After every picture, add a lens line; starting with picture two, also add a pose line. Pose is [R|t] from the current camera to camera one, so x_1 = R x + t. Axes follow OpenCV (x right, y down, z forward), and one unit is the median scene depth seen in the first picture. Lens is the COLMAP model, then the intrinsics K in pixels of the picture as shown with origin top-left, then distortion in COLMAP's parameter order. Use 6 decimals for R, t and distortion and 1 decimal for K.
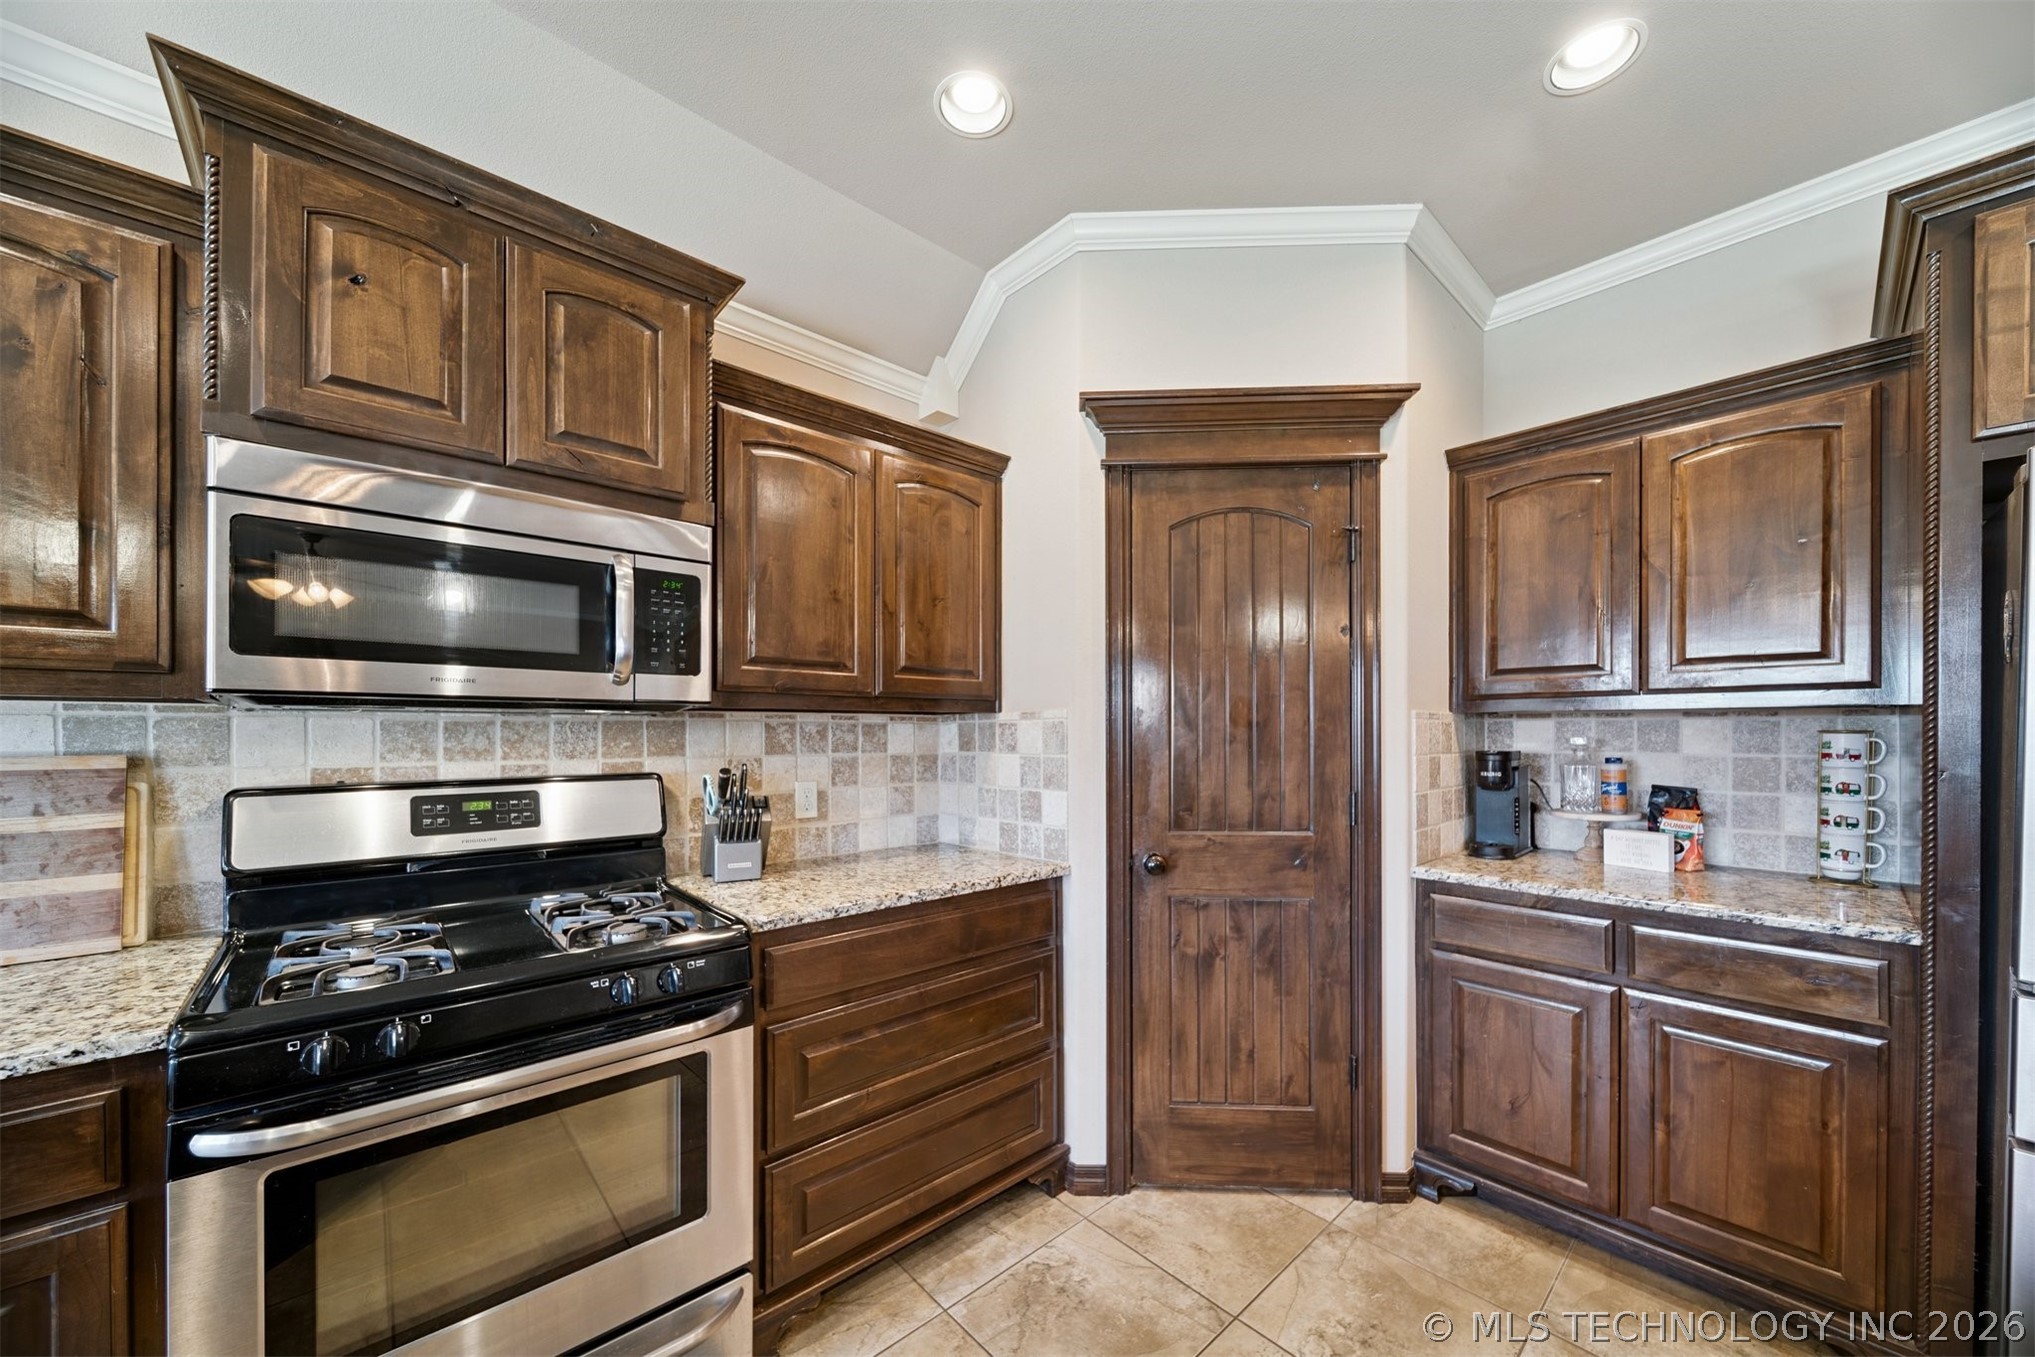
lens RADIAL K [[730.9, 0, 1038.1], [0, 730.9, 733.9], [0, 0, 1]] dist [-0.001279, -0.000218]
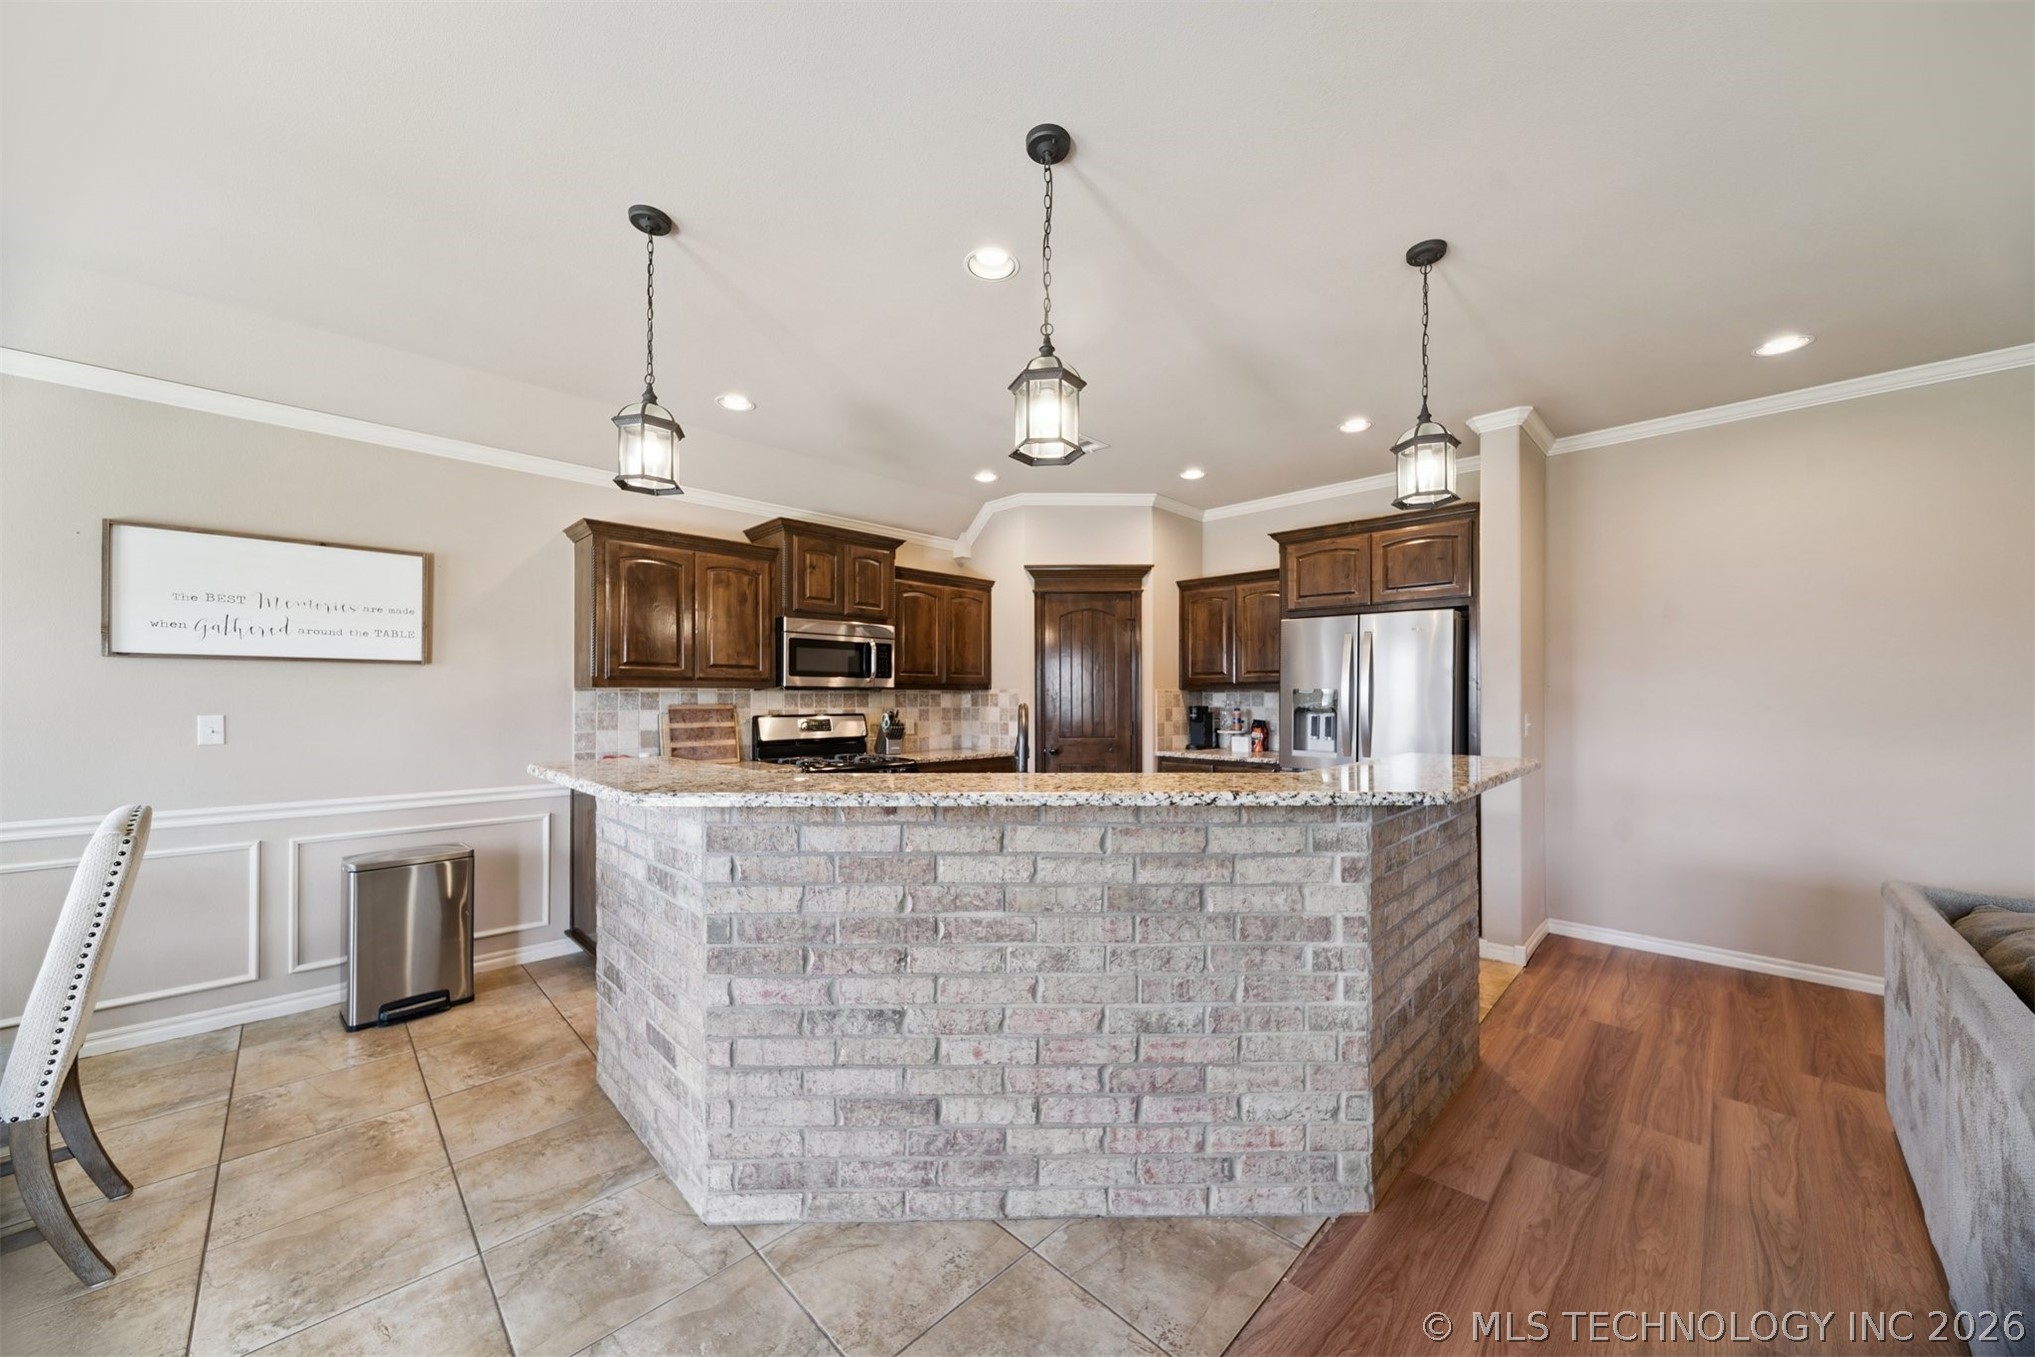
lens RADIAL K [[723.1, 0, 1025.1], [0, 723.1, 699.4], [0, 0, 1]] dist [-0.000163, -0.000300]
pose [[0.999293, 0.001267, 0.037580, -0.032545], [-0.001192, 0.999997, -0.002019, 0.007115], [-0.037583, 0.001973, 0.999292, -1.480044]]
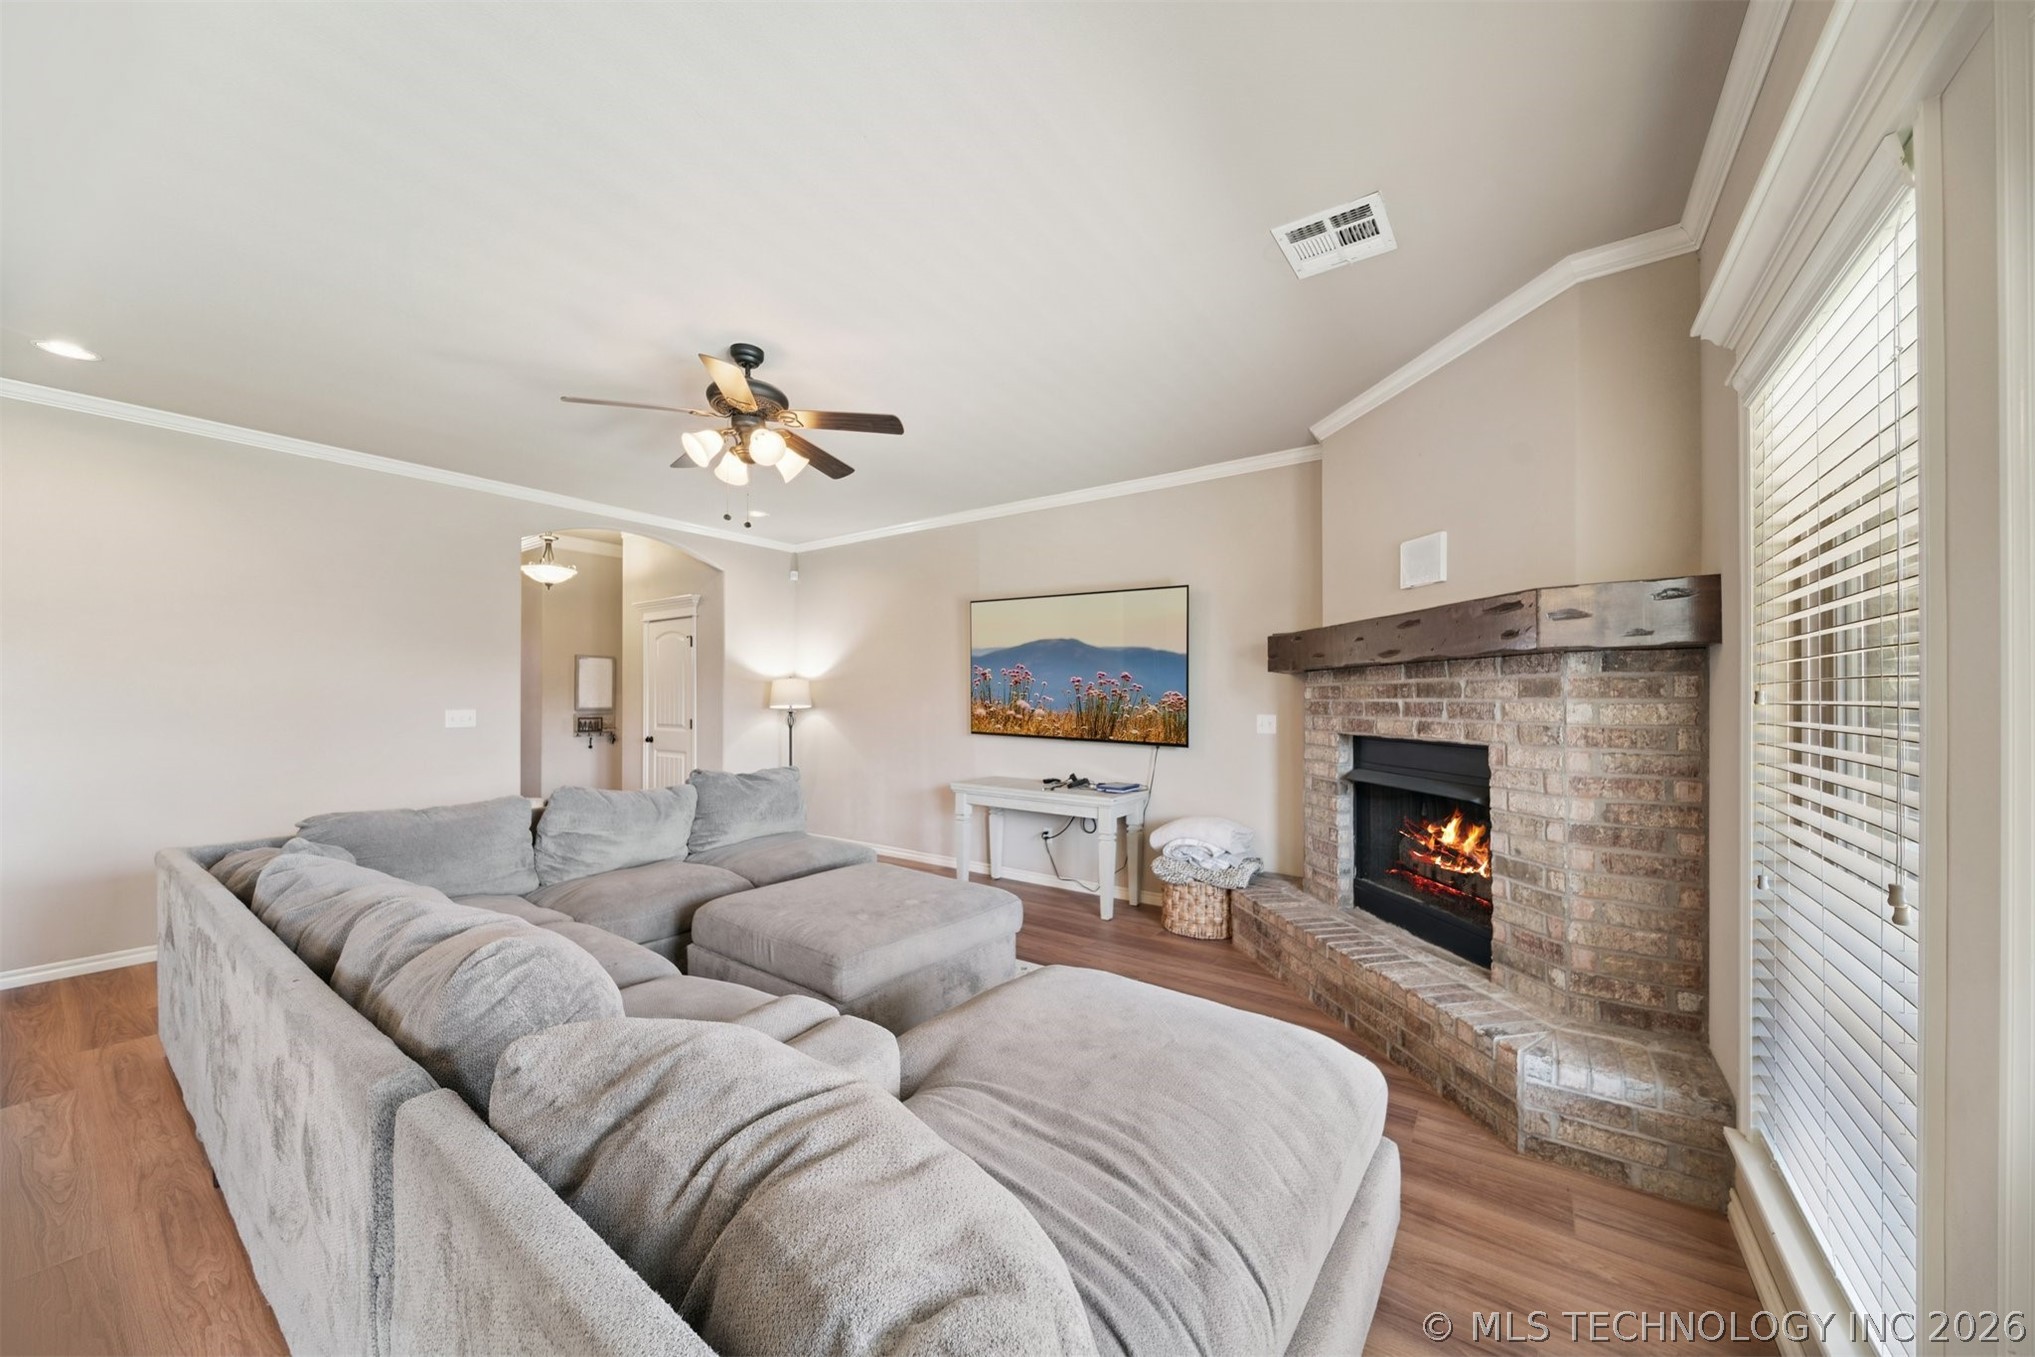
lens RADIAL K [[719.0, 0, 1031.0], [0, 719.0, 693.5], [0, 0, 1]] dist [-0.000583, -0.000116]
pose [[-0.203485, 0.004093, 0.979070, -0.289534], [0.000823, 0.999992, -0.004010, -0.002482], [-0.979078, -0.000011, -0.203486, -1.719539]]
